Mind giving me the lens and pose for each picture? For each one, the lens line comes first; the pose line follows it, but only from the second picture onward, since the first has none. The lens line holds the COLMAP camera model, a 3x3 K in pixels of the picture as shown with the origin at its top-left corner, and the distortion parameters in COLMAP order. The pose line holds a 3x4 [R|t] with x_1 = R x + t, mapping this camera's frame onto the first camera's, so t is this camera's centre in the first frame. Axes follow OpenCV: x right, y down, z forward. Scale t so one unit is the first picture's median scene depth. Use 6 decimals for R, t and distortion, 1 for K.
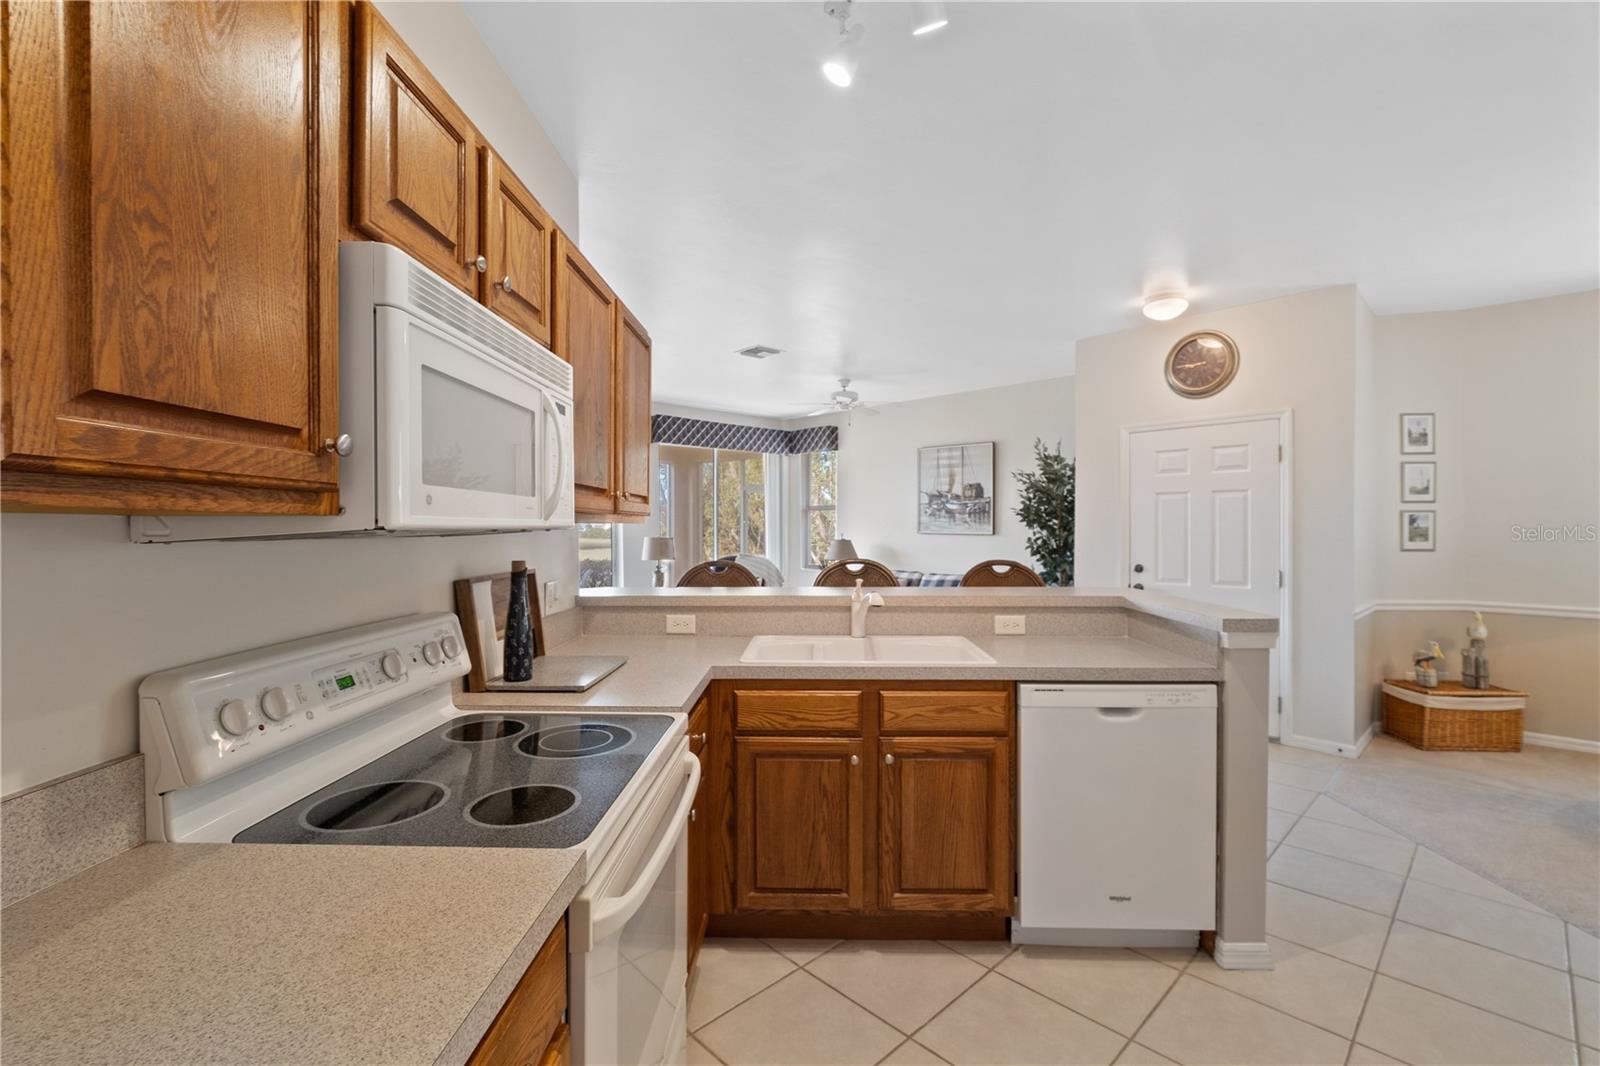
lens RADIAL K [[702.6, 0, 791.7], [0, 702.6, 535.9], [0, 0, 1]] dist [-0.013395, 0.000675]
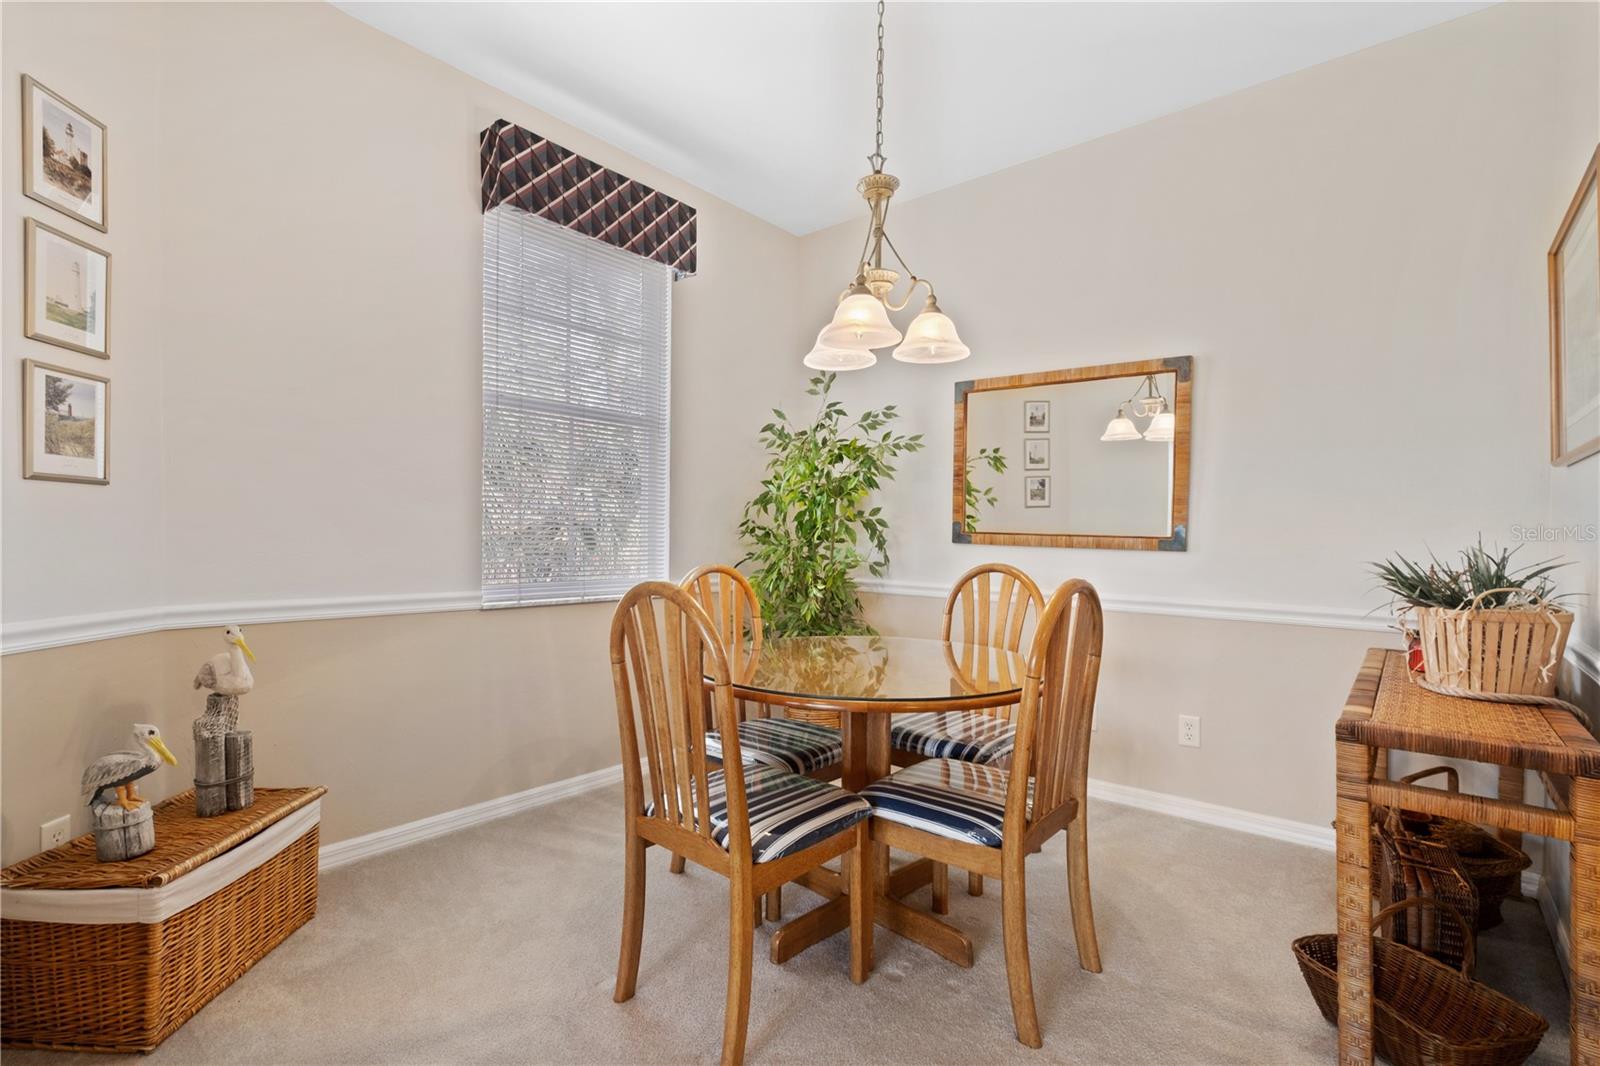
lens RADIAL K [[749.9, 0, 788.7], [0, 749.9, 538.7], [0, 0, 1]] dist [-0.000871, 0.001279]
pose [[-0.106699, -0.001082, 0.994291, 0.491833], [0.003955, 0.999991, 0.001513, 0.055247], [-0.994284, 0.004093, -0.106693, 0.698126]]
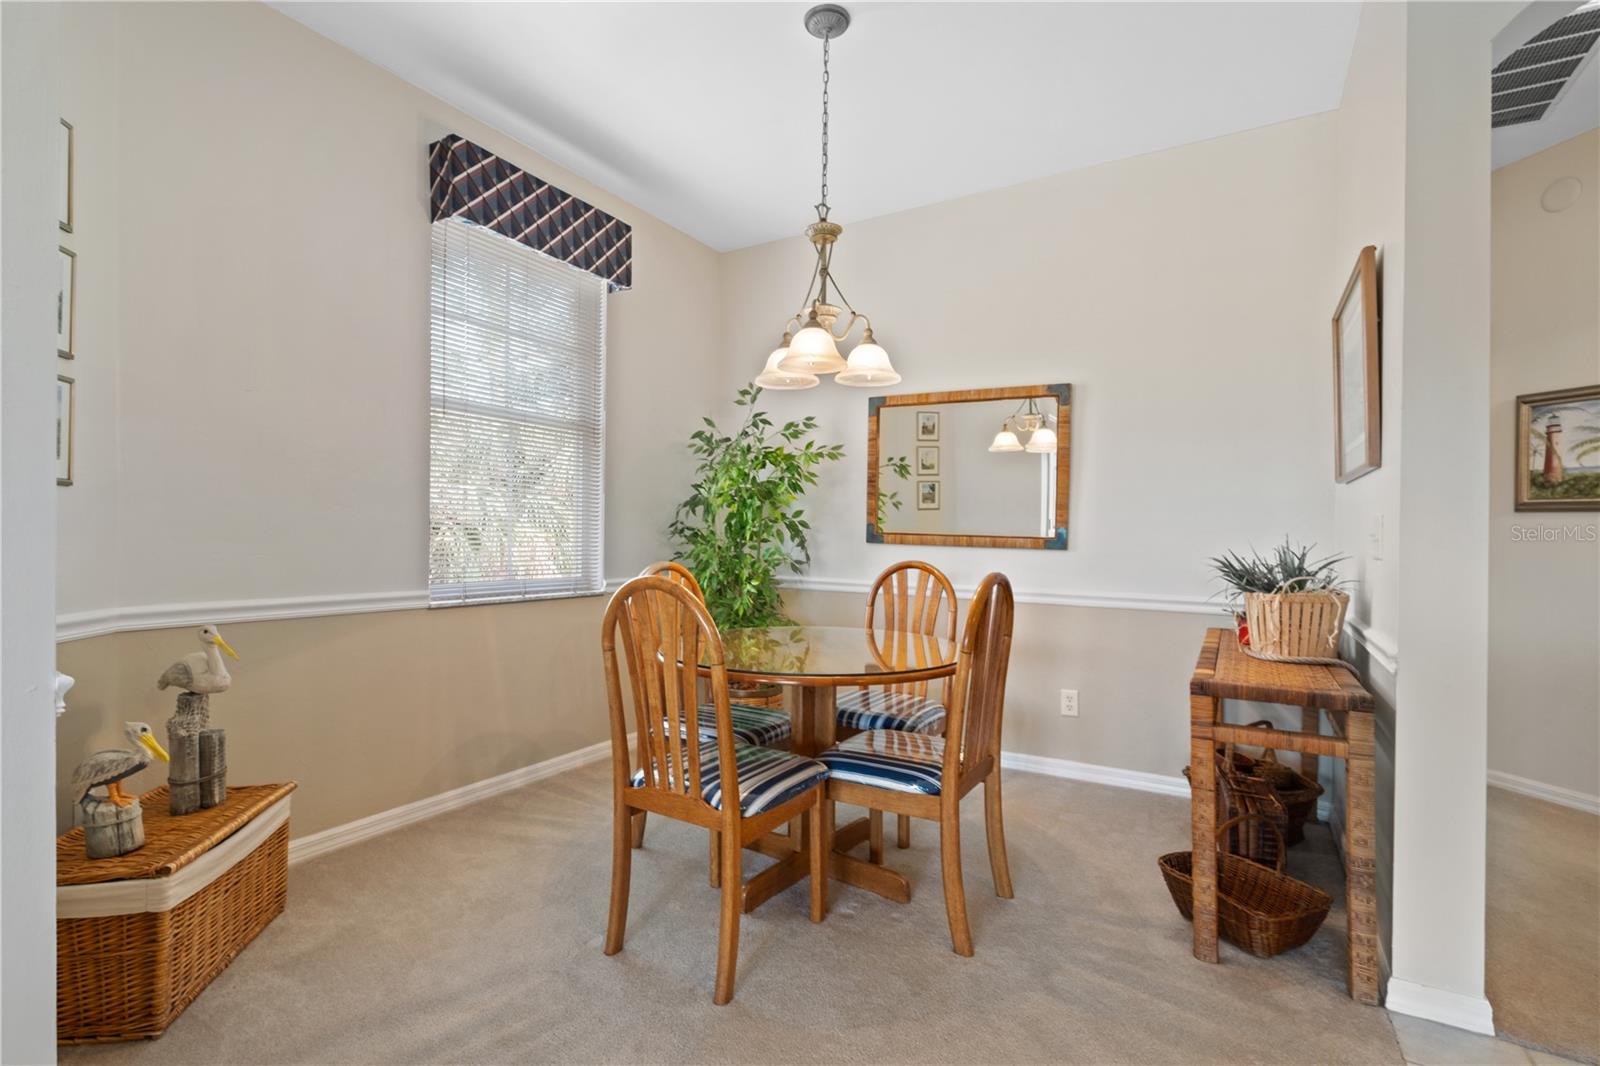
lens RADIAL K [[750.7, 0, 793.3], [0, 750.7, 532.8], [0, 0, 1]] dist [0.003093, 0.001351]
pose [[-0.266227, 0.005796, 0.963893, 0.437581], [0.003948, 0.999980, -0.004922, 0.054003], [-0.963902, 0.002495, -0.266245, 0.759326]]
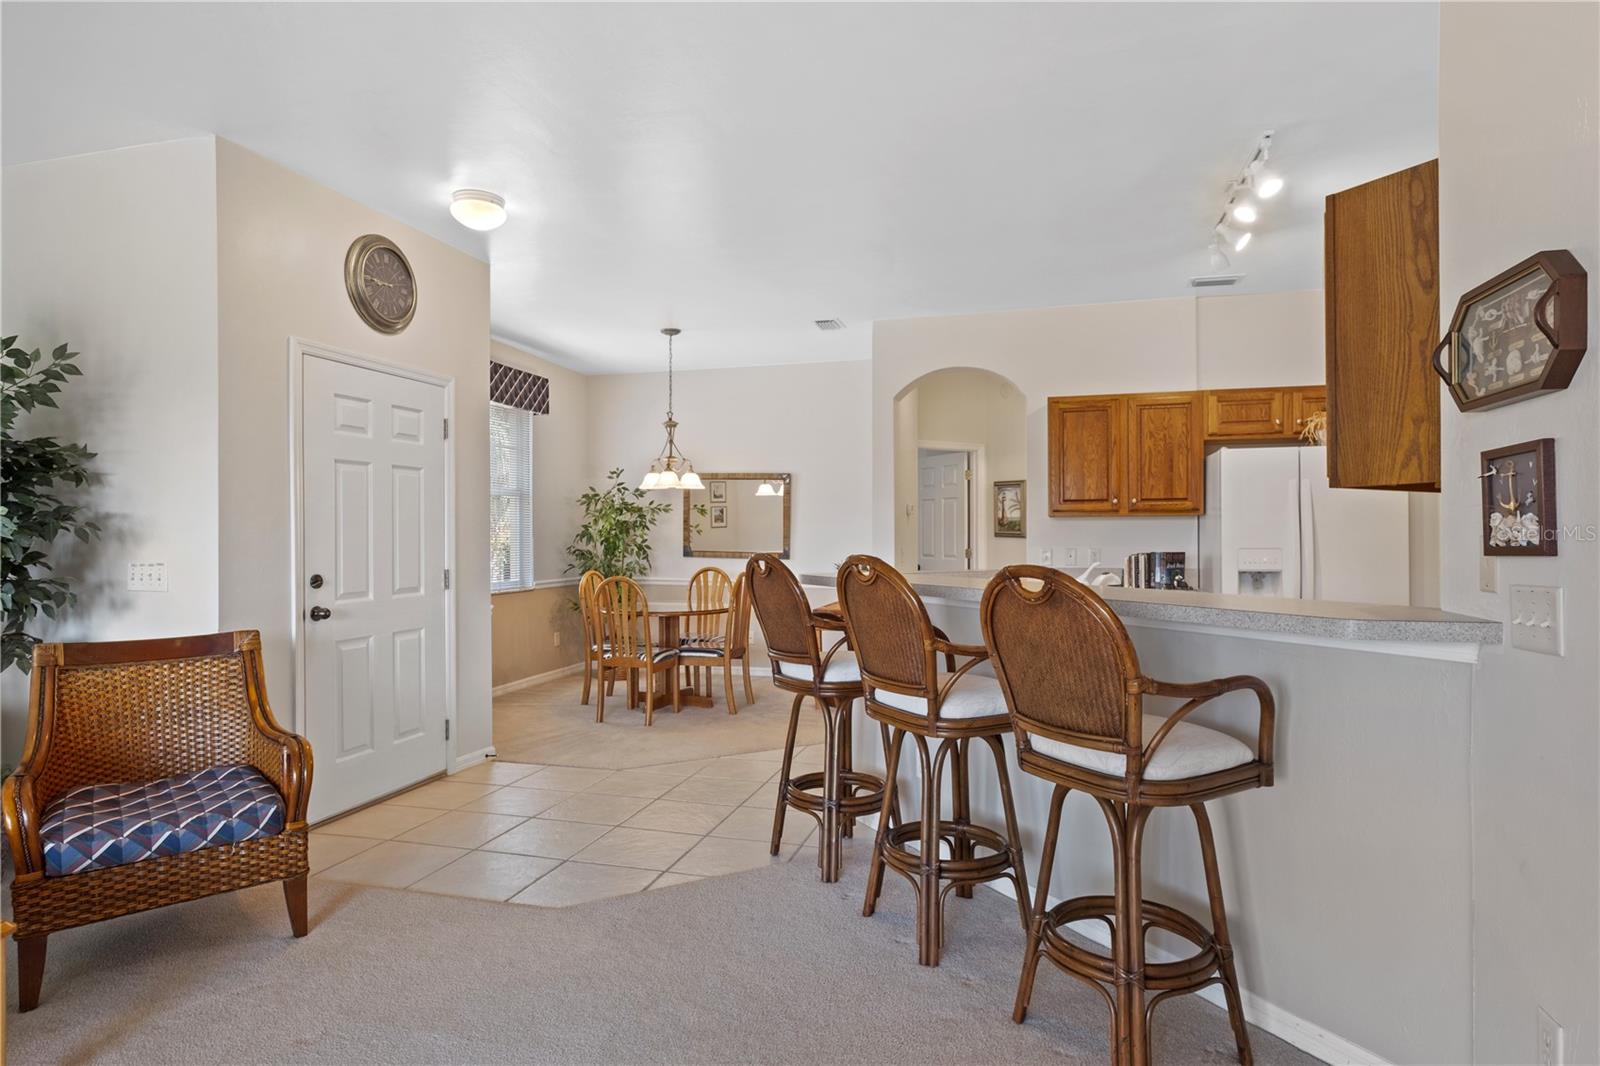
lens RADIAL K [[857.9, 0, 800.0], [0, 857.9, 533.0], [0, 0, 1]] dist [-0.030230, 0.000153]
pose [[-0.513343, 0.006379, 0.858160, -0.393153], [0.016829, 0.999855, 0.002634, 0.011262], [-0.858019, 0.015794, -0.513376, 1.150605]]
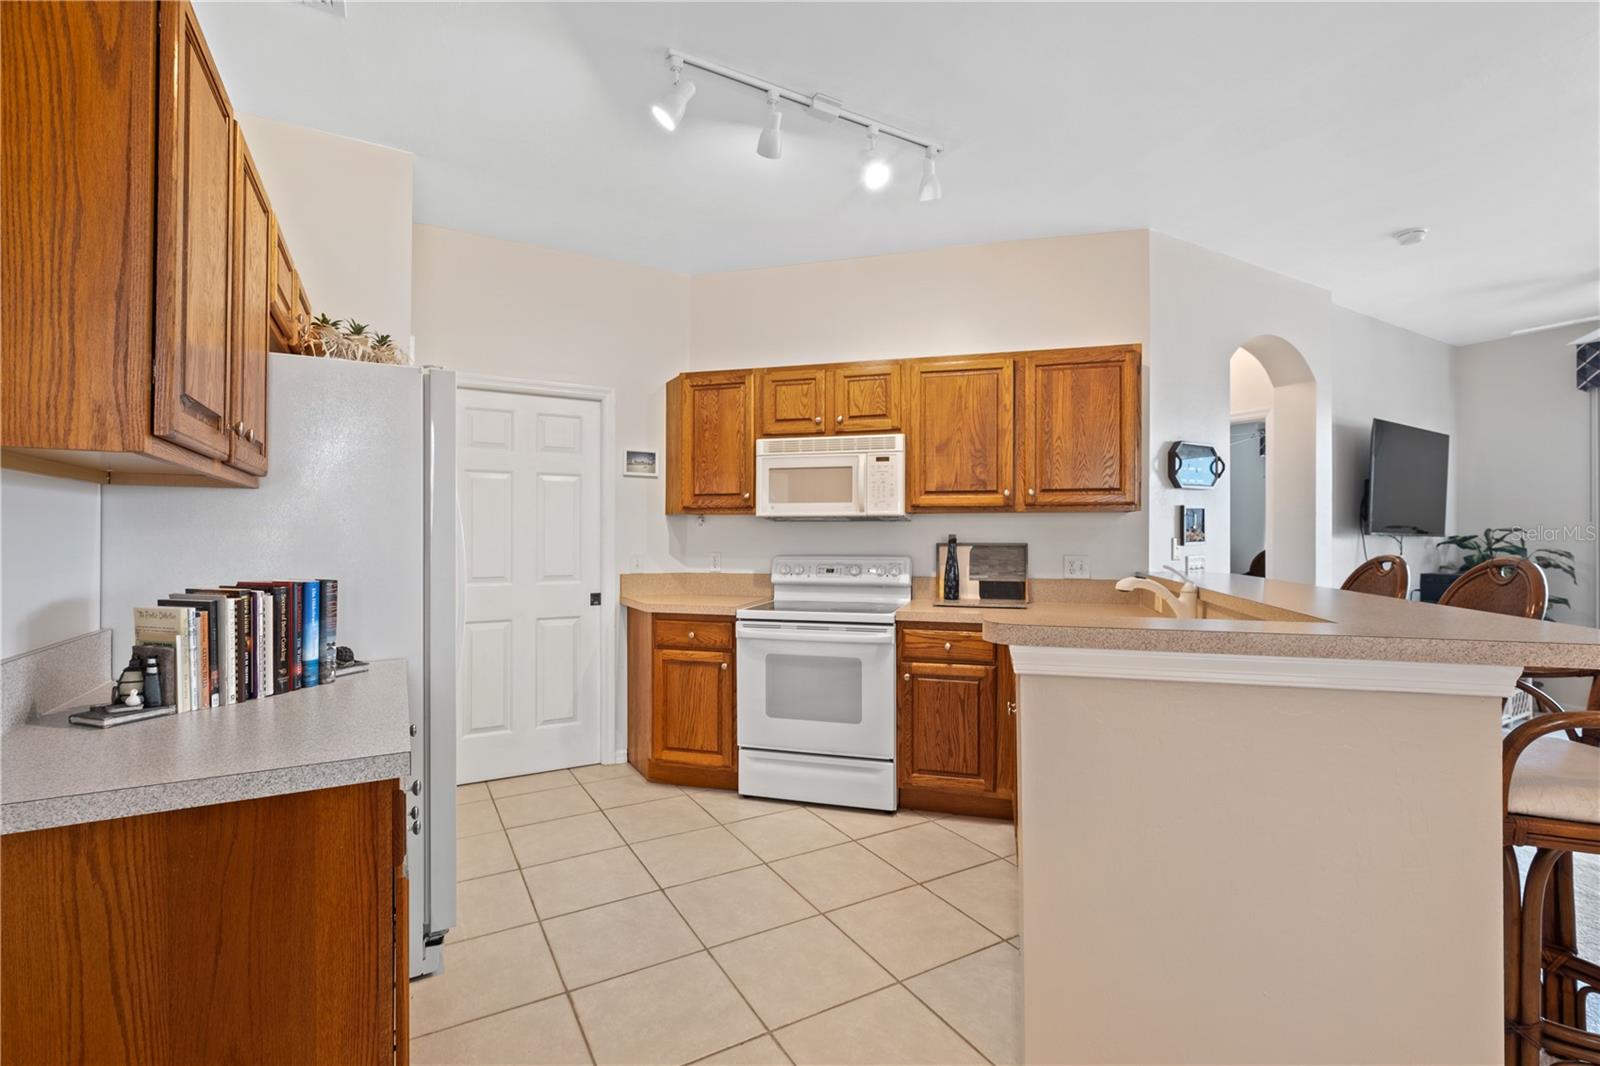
lens RADIAL K [[702.6, 0, 791.7], [0, 702.6, 535.9], [0, 0, 1]] dist [-0.013395, 0.000675]
pose [[-0.248175, 0.001430, -0.968714, 0.665412], [-0.014724, 0.999878, 0.005248, 0.019024], [0.968603, 0.015565, -0.248124, 0.451731]]
